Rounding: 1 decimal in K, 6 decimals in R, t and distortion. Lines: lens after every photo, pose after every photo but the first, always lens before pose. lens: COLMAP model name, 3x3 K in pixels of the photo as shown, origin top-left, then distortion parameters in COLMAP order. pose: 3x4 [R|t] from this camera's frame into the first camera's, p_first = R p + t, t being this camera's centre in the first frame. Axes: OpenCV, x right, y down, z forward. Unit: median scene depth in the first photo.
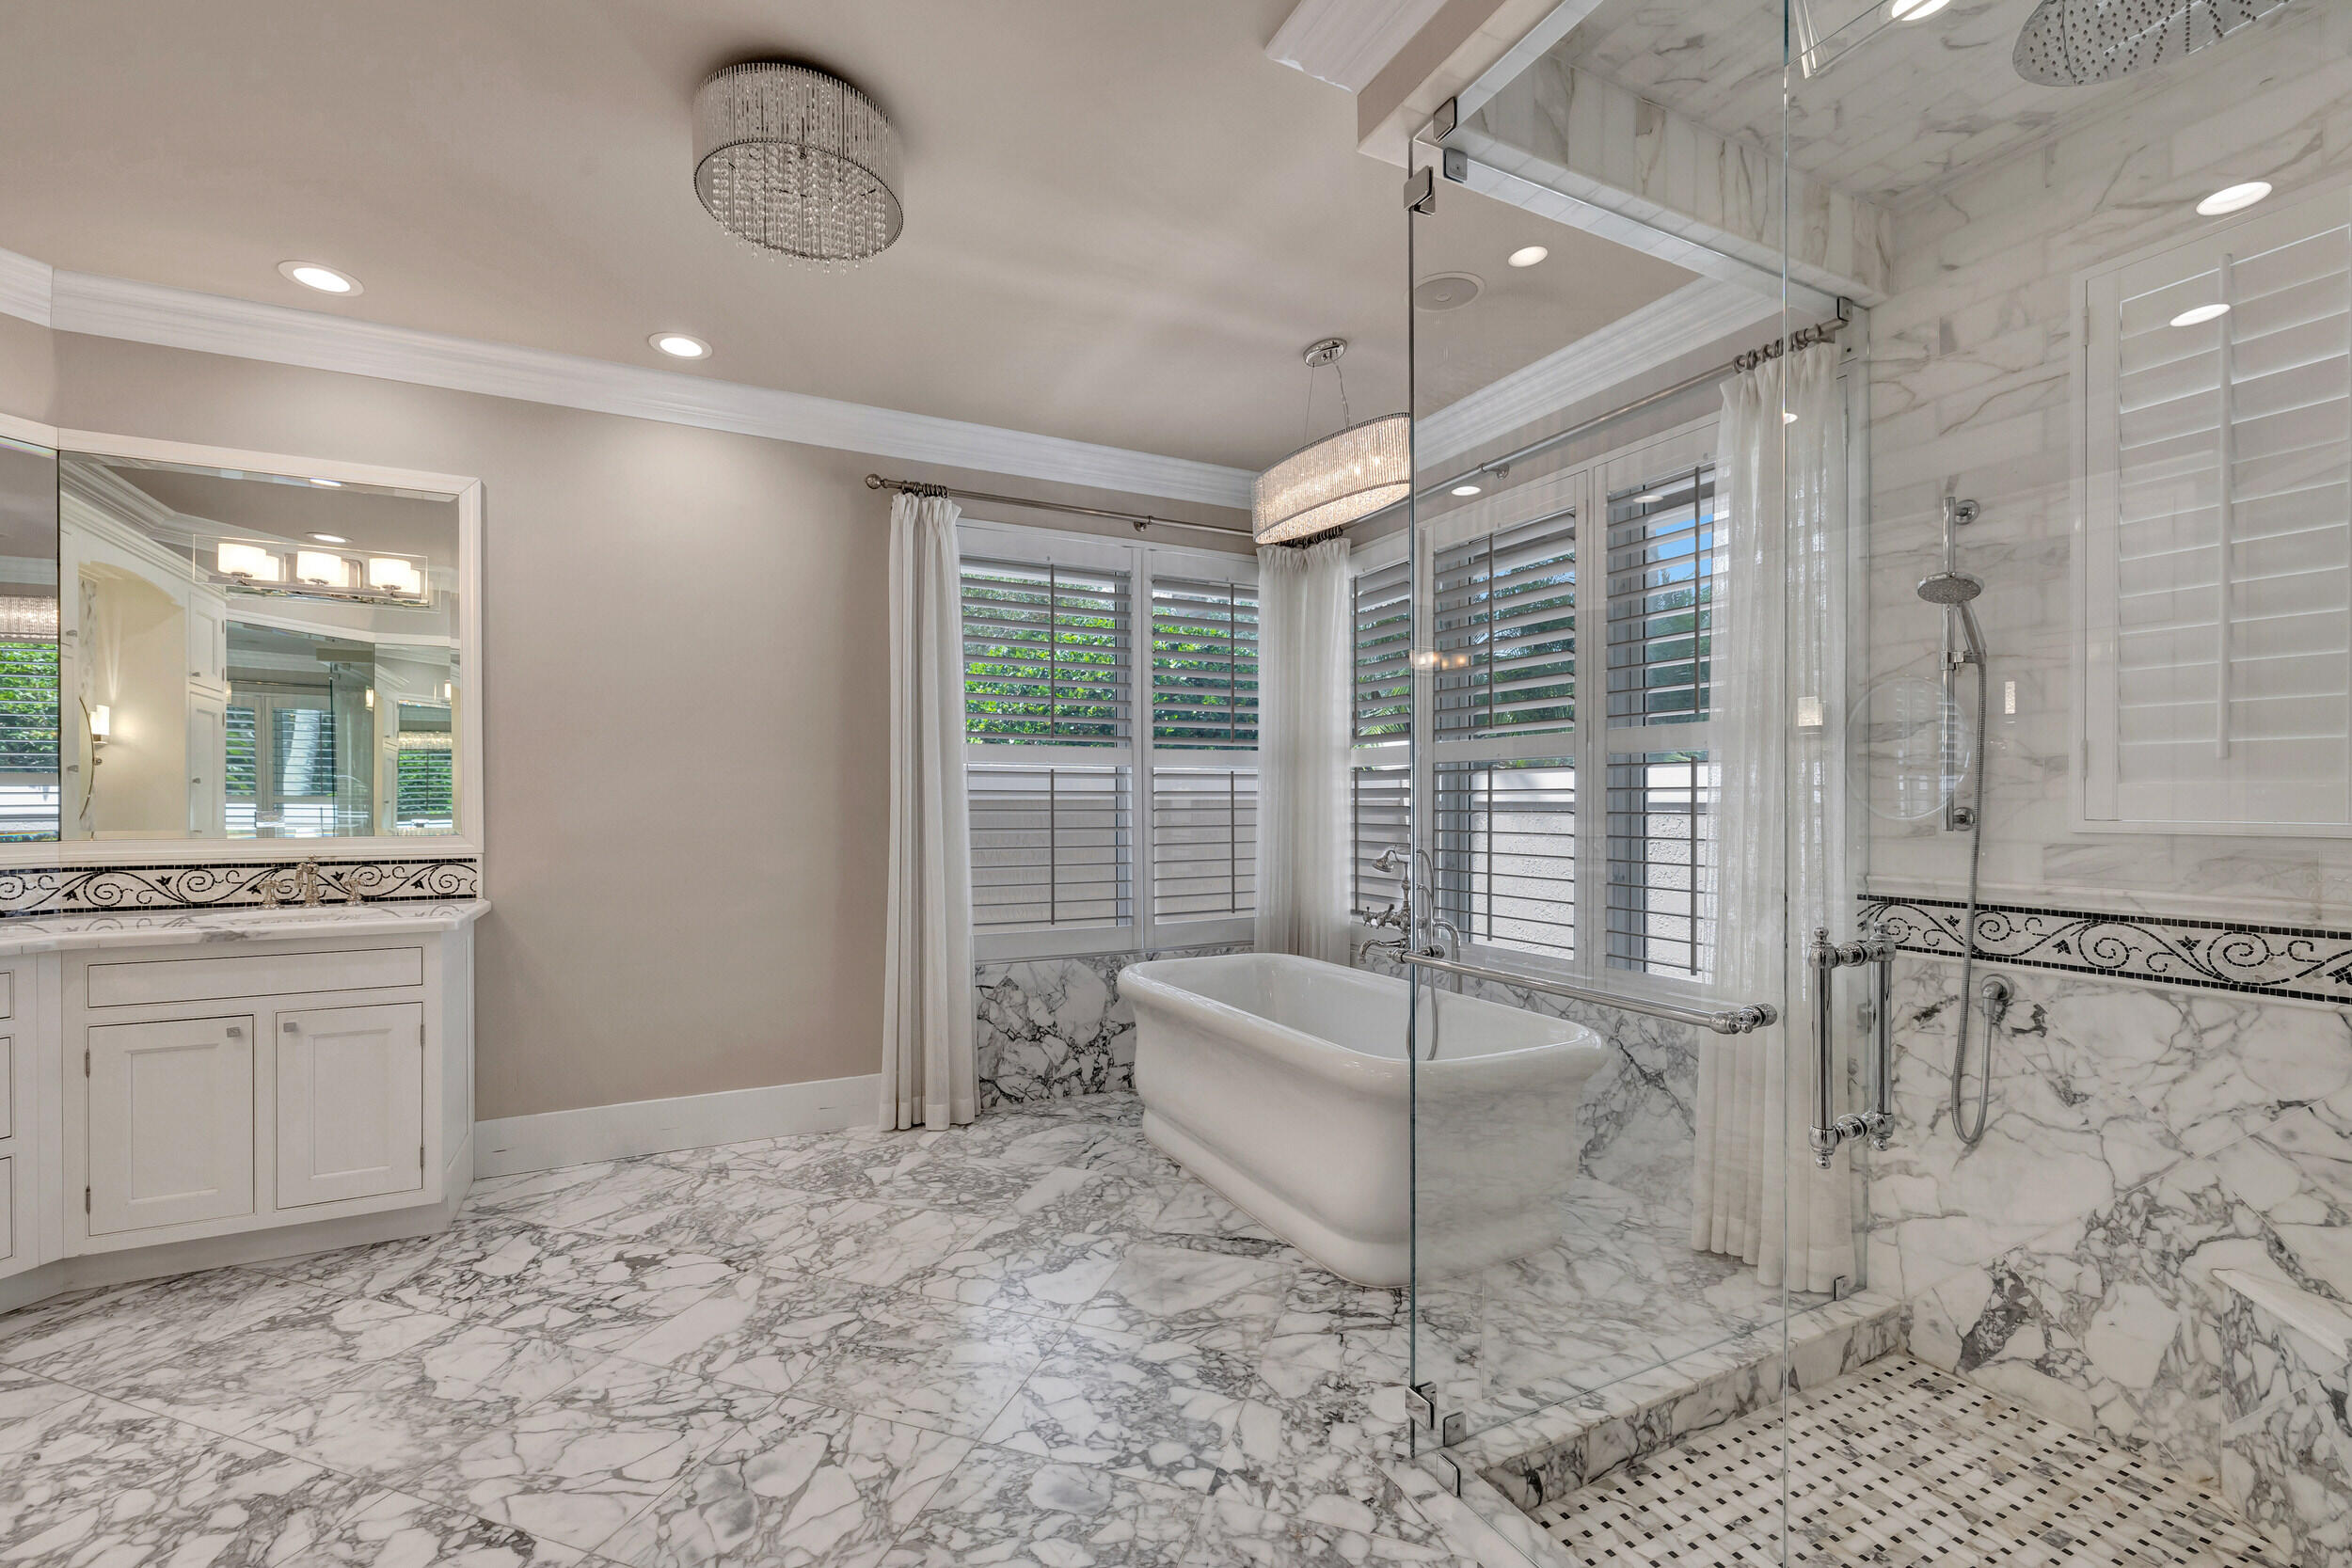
lens RADIAL K [[990.4, 0, 1168.4], [0, 990.4, 805.9], [0, 0, 1]] dist [0.003381, -0.000148]
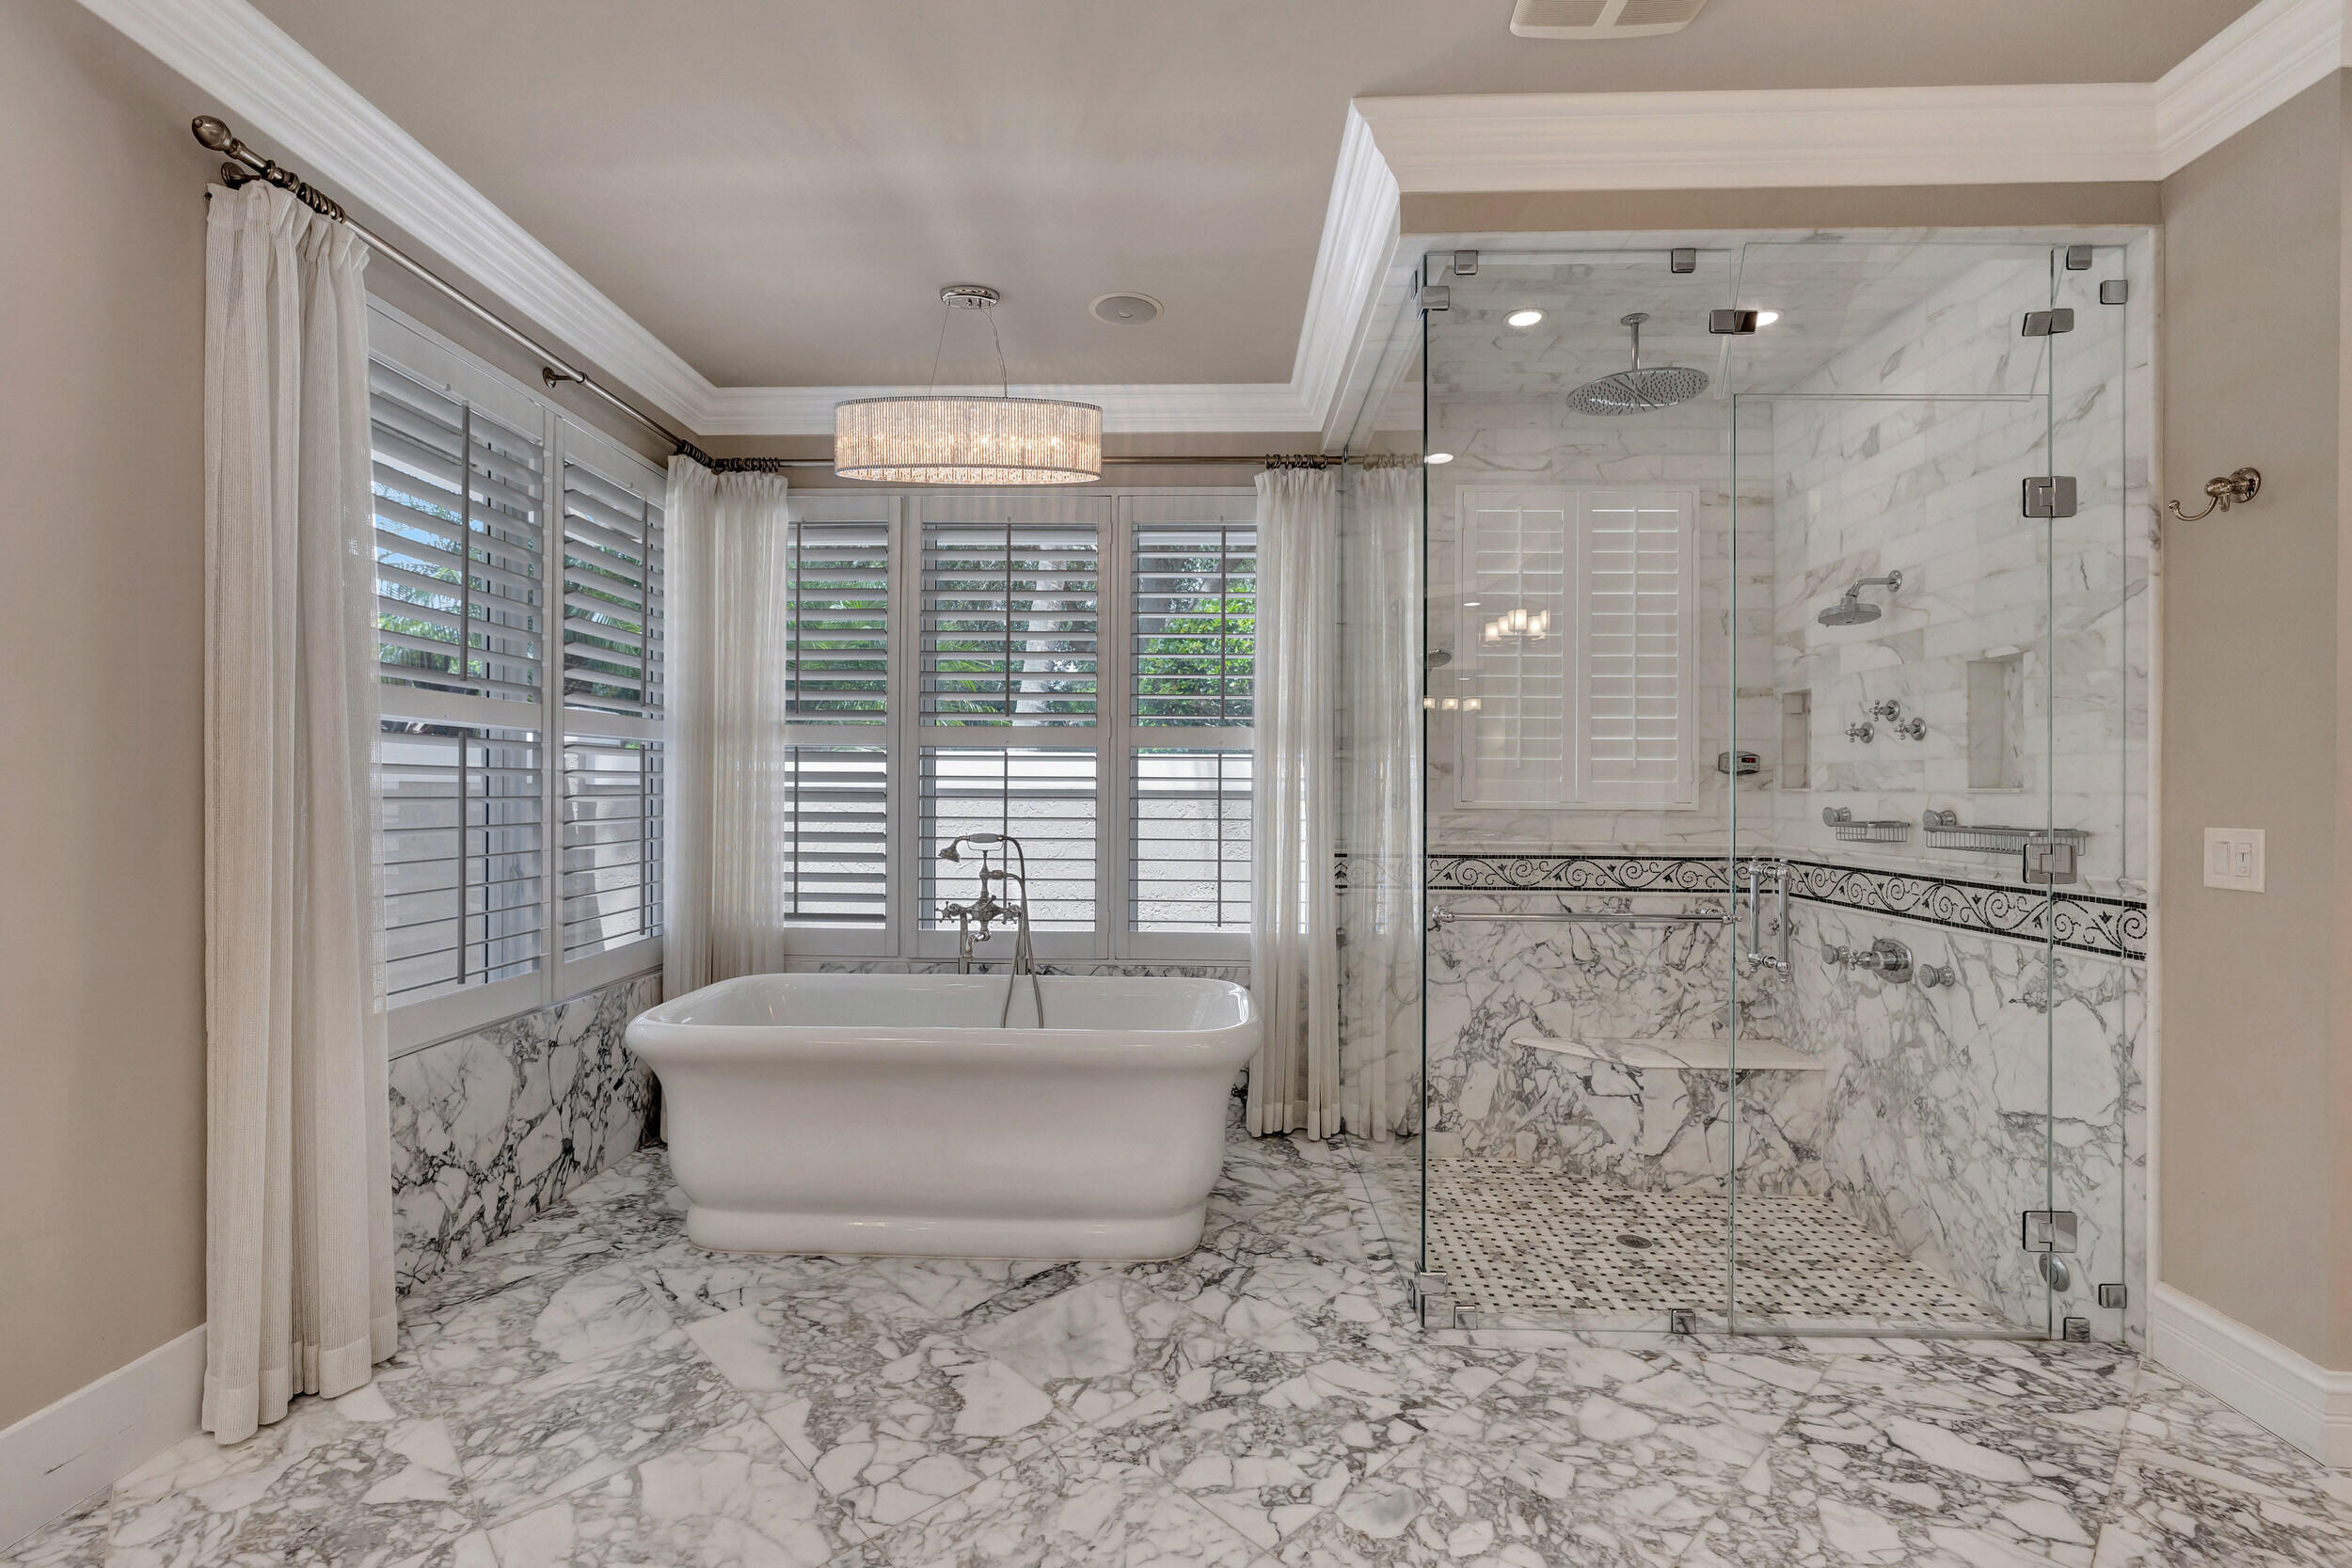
lens RADIAL K [[1027.3, 0, 1176.0], [0, 1027.3, 784.0], [0, 0, 1]] dist [-0.004657, 0.000036]
pose [[0.475079, 0.009757, 0.879889, -0.738604], [-0.002640, 0.999950, -0.009663, 0.002059], [-0.879939, 0.002268, 0.475081, 0.487983]]
